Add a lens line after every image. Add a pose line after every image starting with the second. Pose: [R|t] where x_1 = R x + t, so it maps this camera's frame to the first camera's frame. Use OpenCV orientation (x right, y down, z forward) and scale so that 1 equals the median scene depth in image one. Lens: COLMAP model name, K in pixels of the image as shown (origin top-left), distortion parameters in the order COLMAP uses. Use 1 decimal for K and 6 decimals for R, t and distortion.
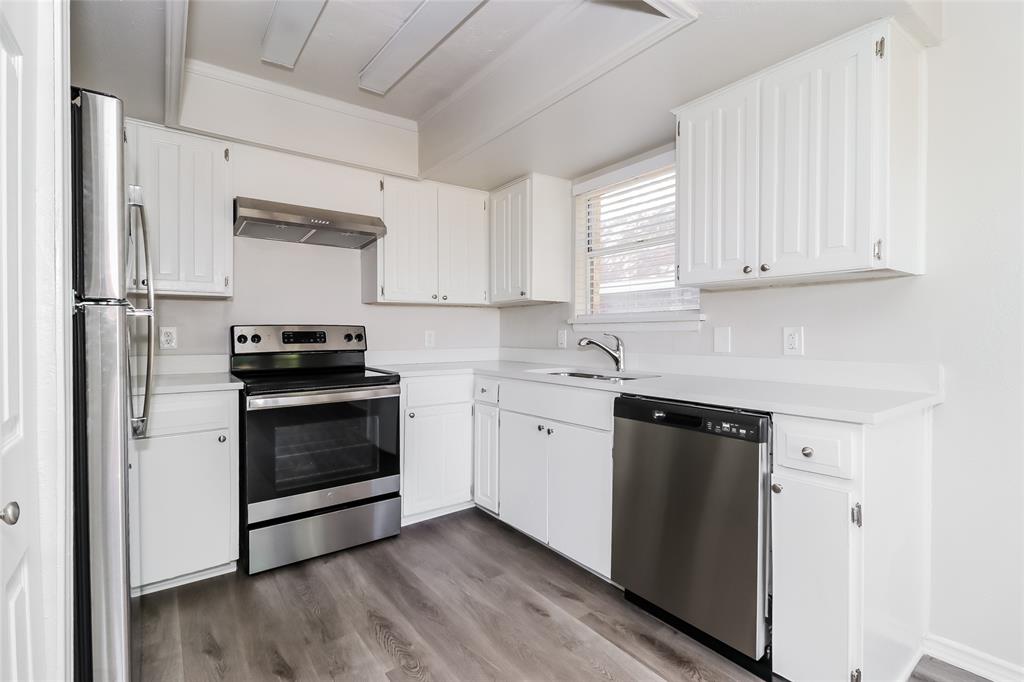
lens RADIAL K [[478.7, 0, 505.1], [0, 478.7, 340.2], [0, 0, 1]] dist [0.003983, -0.008901]
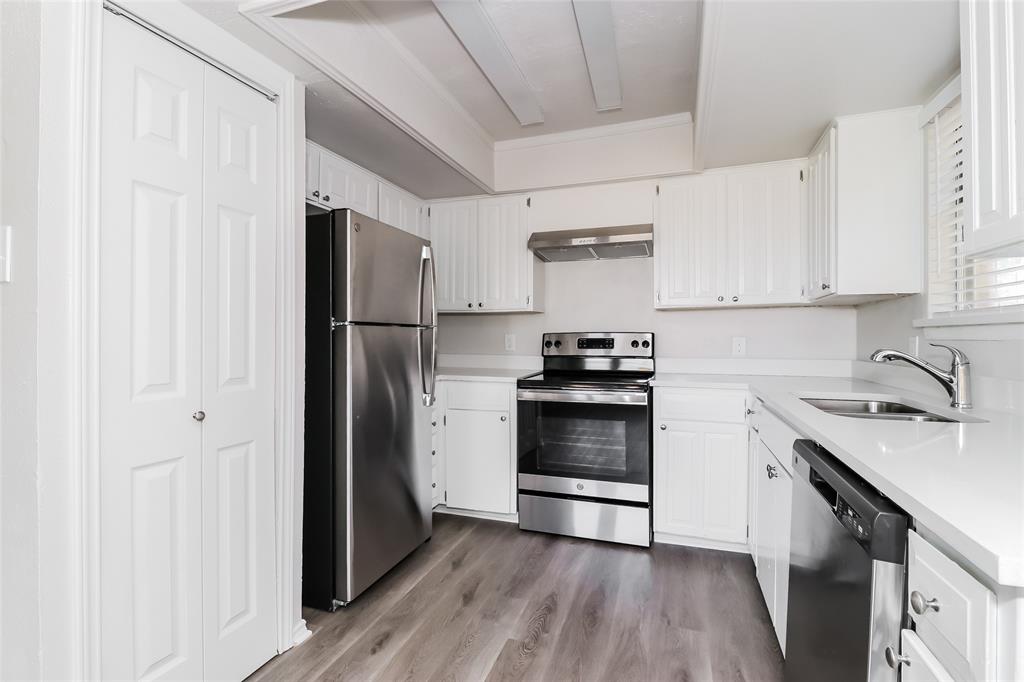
lens RADIAL K [[478.7, 0, 505.1], [0, 478.7, 340.2], [0, 0, 1]] dist [0.003983, -0.008901]
pose [[0.544790, 0.006295, -0.838549, 0.442738], [-0.014313, 0.999896, -0.001792, -0.009290], [0.838451, 0.012979, 0.544823, 0.227441]]
